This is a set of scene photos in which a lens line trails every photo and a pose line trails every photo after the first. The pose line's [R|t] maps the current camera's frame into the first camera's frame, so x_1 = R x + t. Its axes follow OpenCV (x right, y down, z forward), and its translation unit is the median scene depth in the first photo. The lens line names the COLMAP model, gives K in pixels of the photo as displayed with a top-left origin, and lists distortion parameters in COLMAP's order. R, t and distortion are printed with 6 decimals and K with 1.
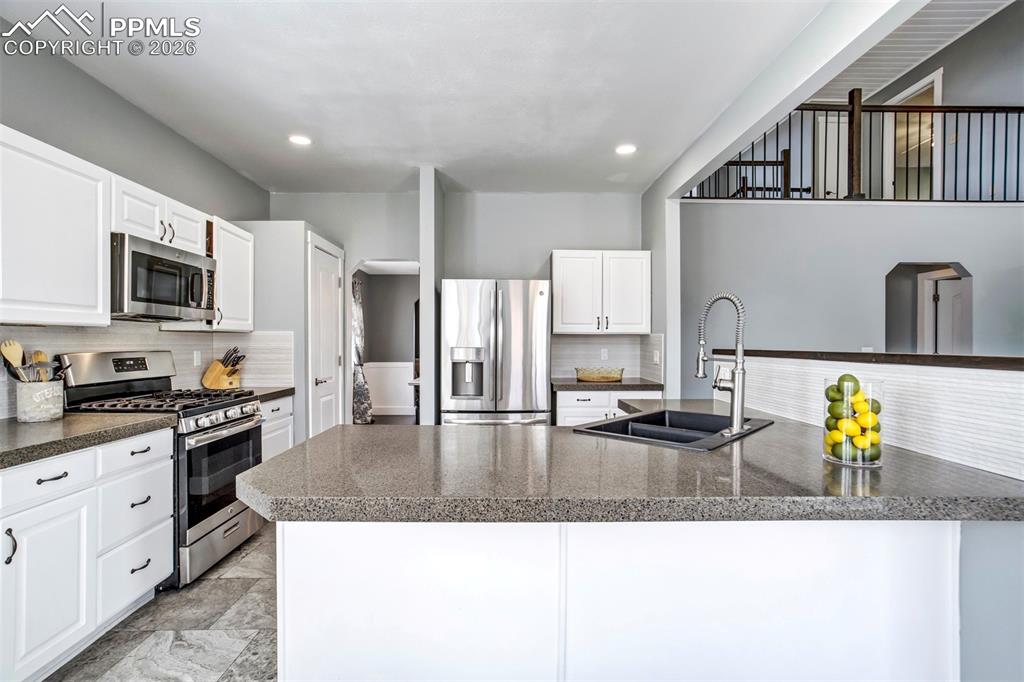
lens RADIAL K [[483.8, 0, 514.2], [0, 483.8, 346.8], [0, 0, 1]] dist [-0.039339, 0.020500]
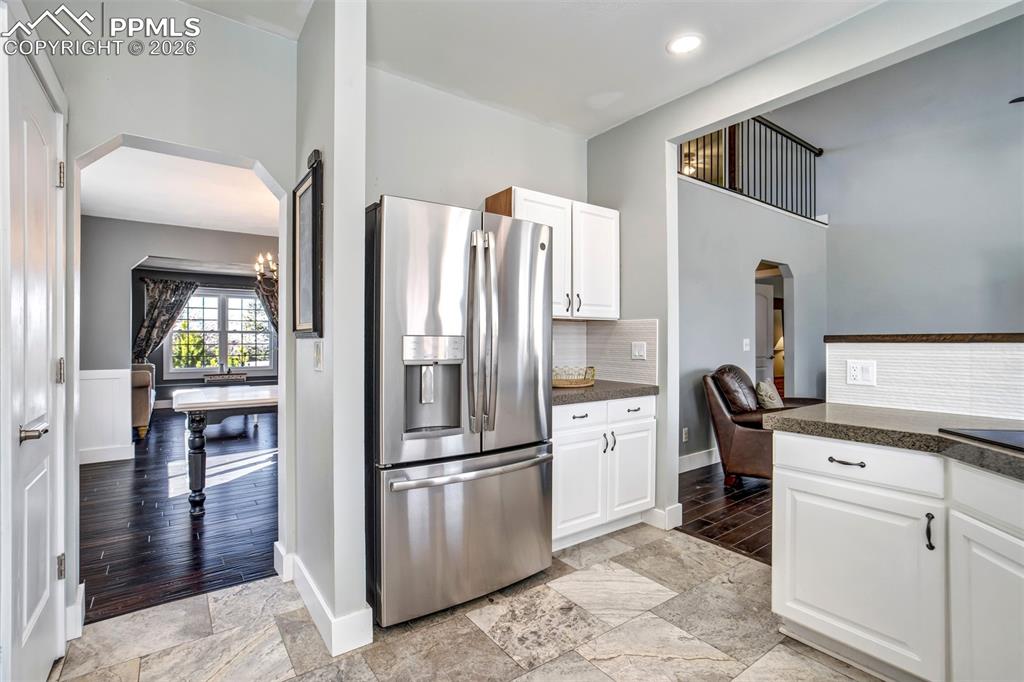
lens RADIAL K [[483.8, 0, 514.5], [0, 483.8, 343.4], [0, 0, 1]] dist [-0.039339, 0.020500]
pose [[0.820626, -0.006591, 0.571428, -0.315094], [0.007279, 0.999973, 0.001081, 0.009164], [-0.571420, 0.003273, 0.820651, 0.516905]]
